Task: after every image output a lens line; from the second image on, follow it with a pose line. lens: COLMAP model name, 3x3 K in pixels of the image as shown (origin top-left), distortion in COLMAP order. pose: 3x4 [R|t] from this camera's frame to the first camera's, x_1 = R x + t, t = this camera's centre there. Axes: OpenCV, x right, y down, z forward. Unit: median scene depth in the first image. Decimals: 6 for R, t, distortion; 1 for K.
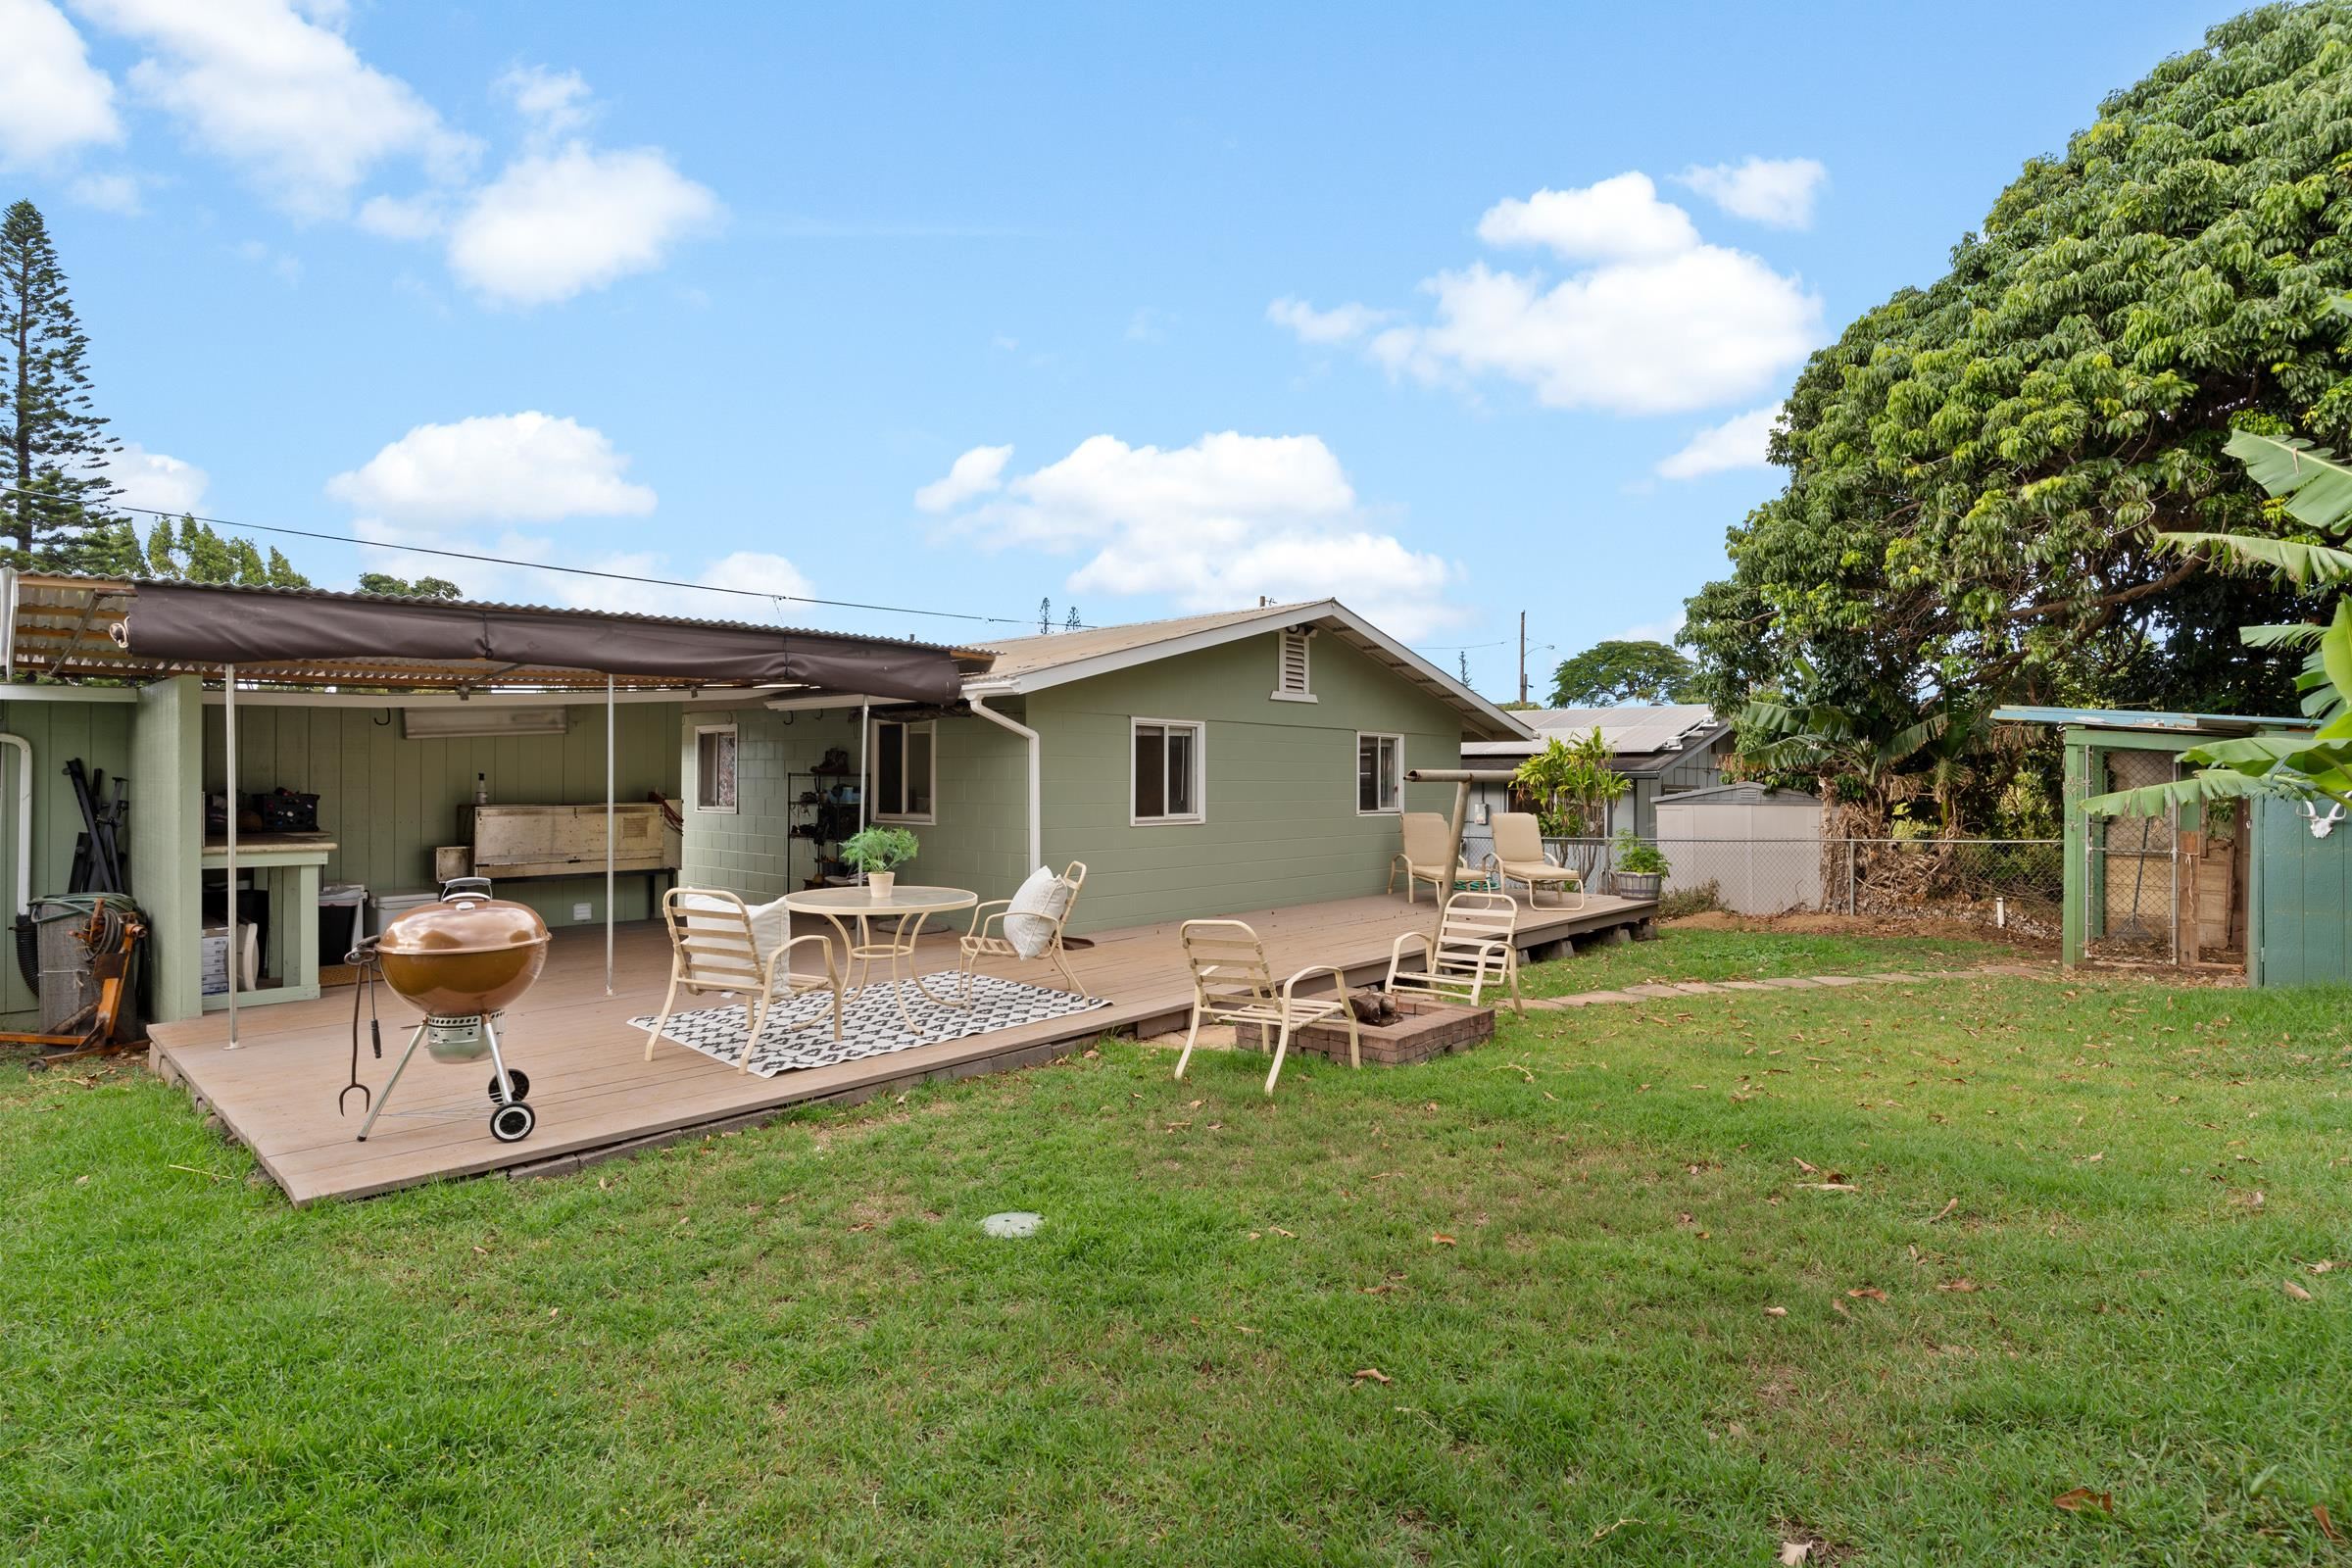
lens RADIAL K [[1165.2, 0, 1187.8], [0, 1165.2, 781.6], [0, 0, 1]] dist [-0.001637, 0.000477]
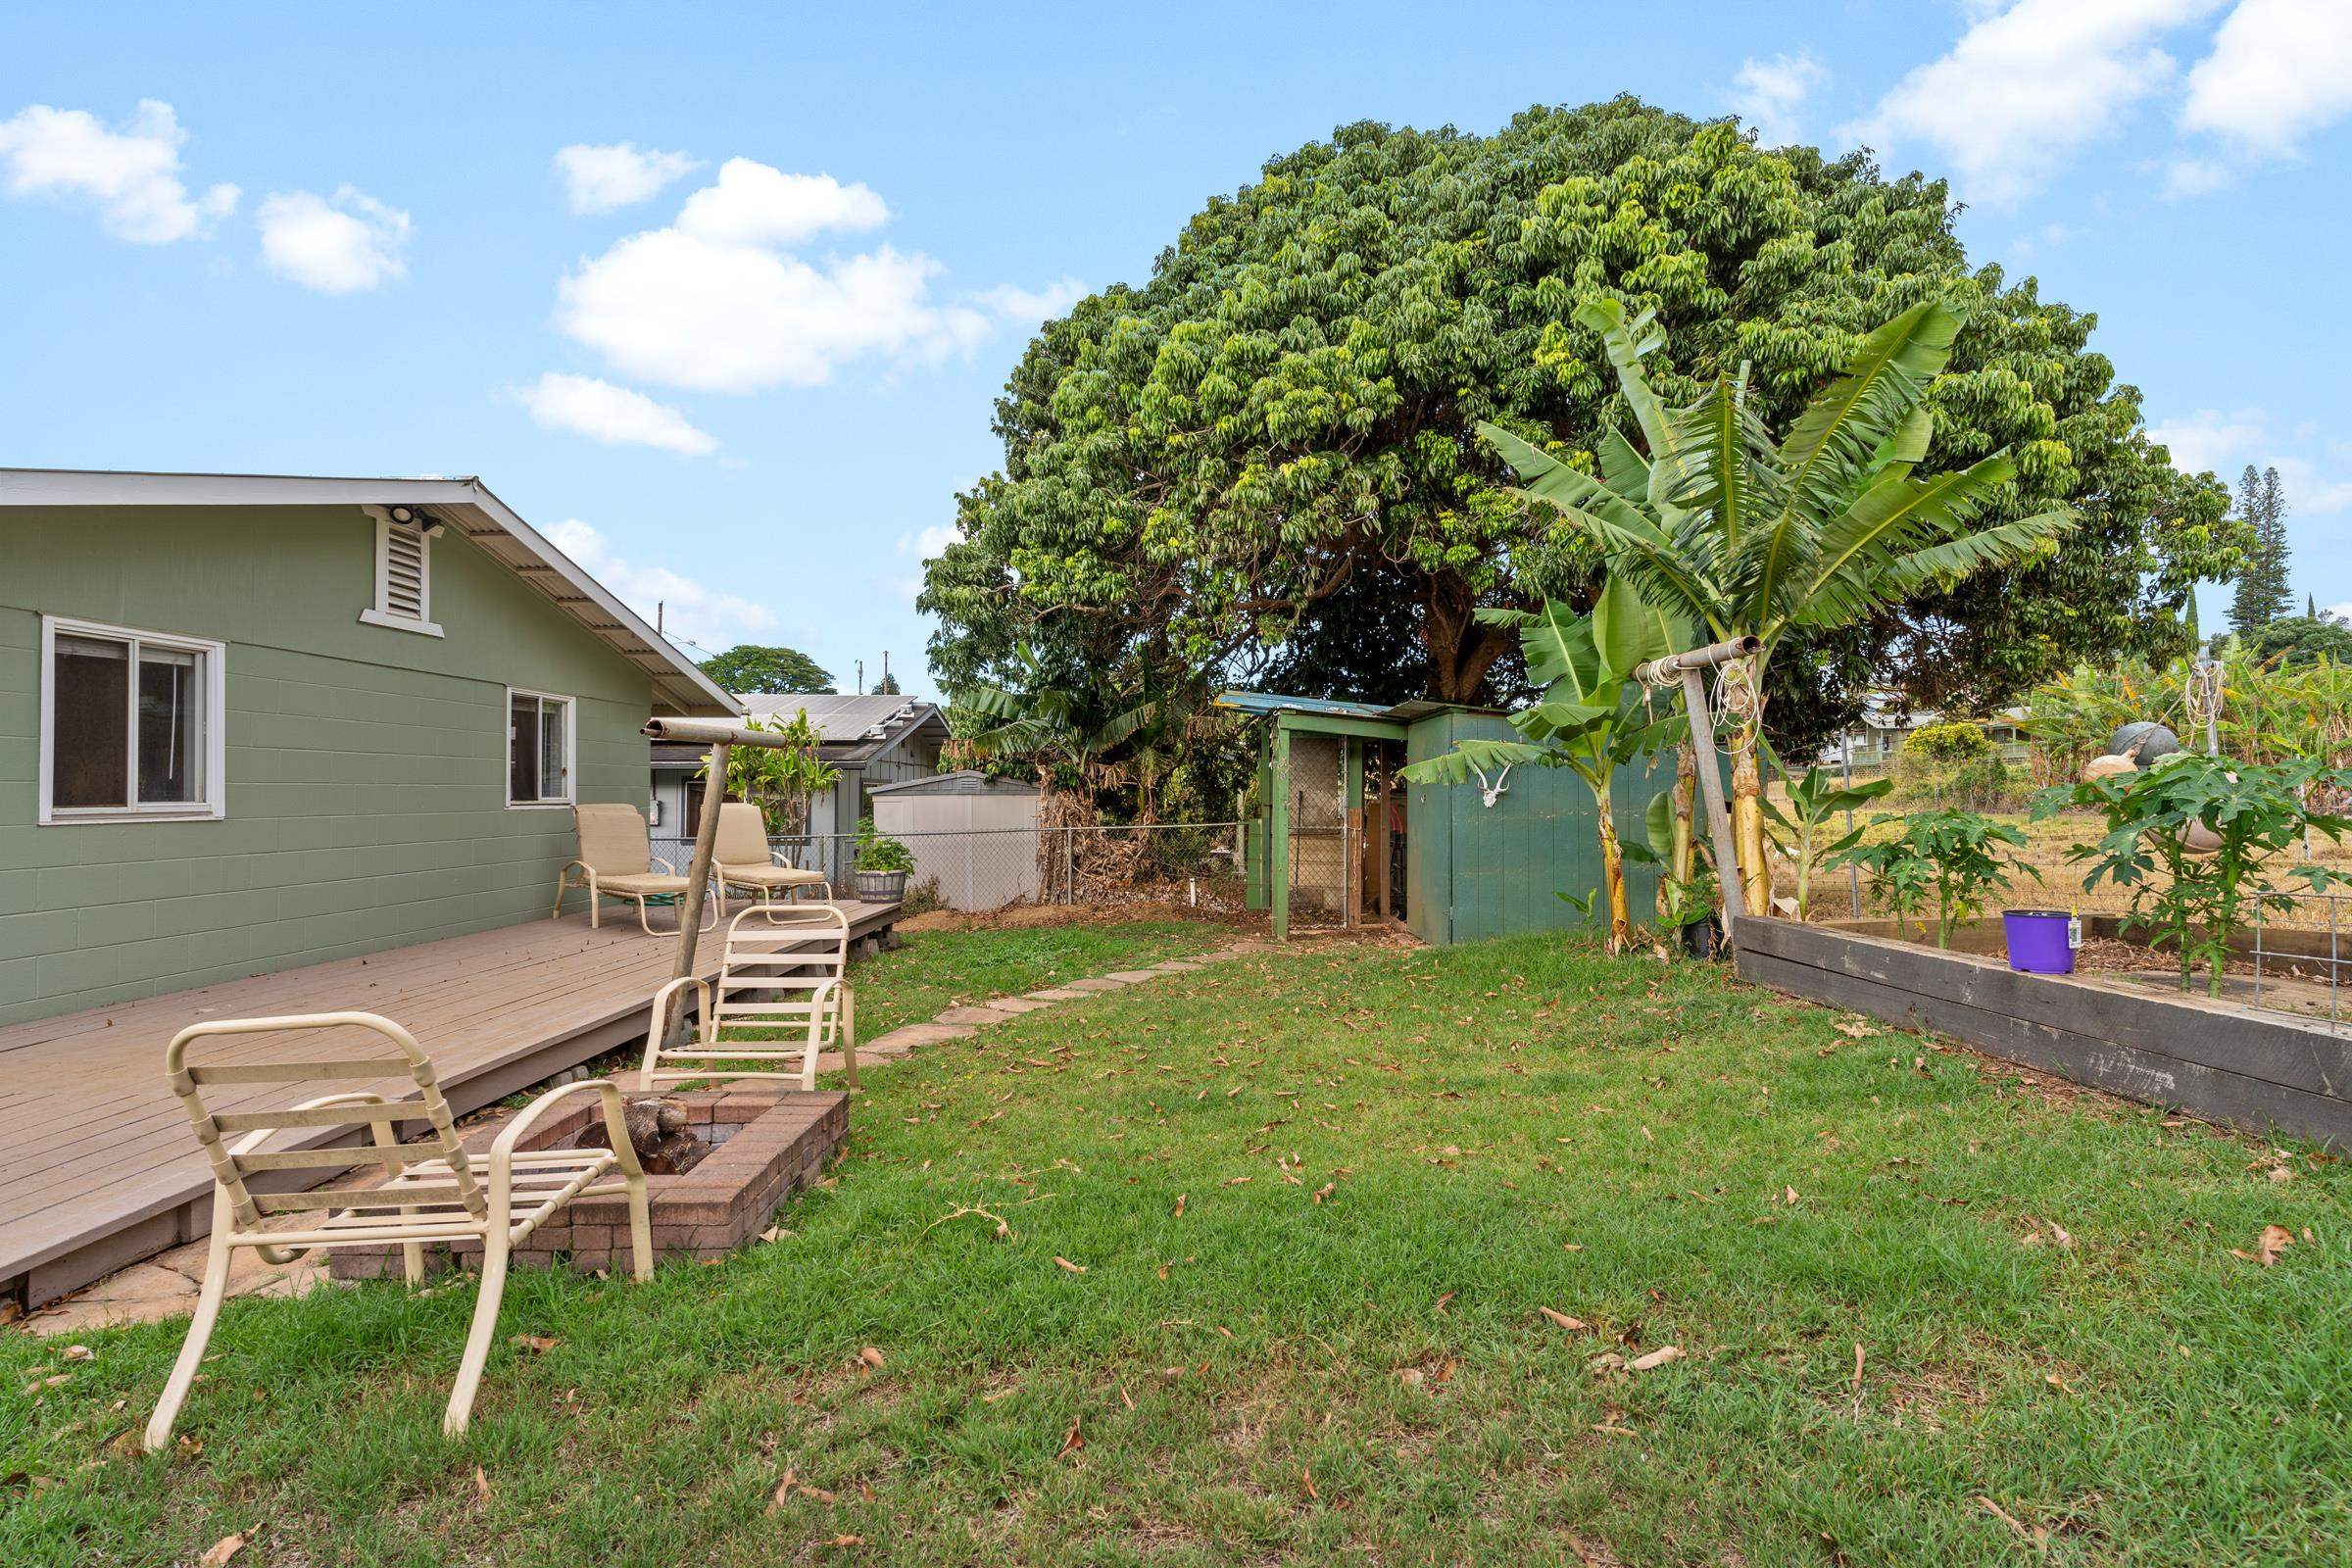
lens RADIAL K [[1165.2, 0, 1189.0], [0, 1165.2, 770.0], [0, 0, 1]] dist [-0.001637, 0.000477]
pose [[0.755168, 0.007345, 0.655490, -0.001755], [0.003629, 0.999875, -0.015384, 0.018508], [-0.655521, 0.013996, 0.755047, 0.212512]]
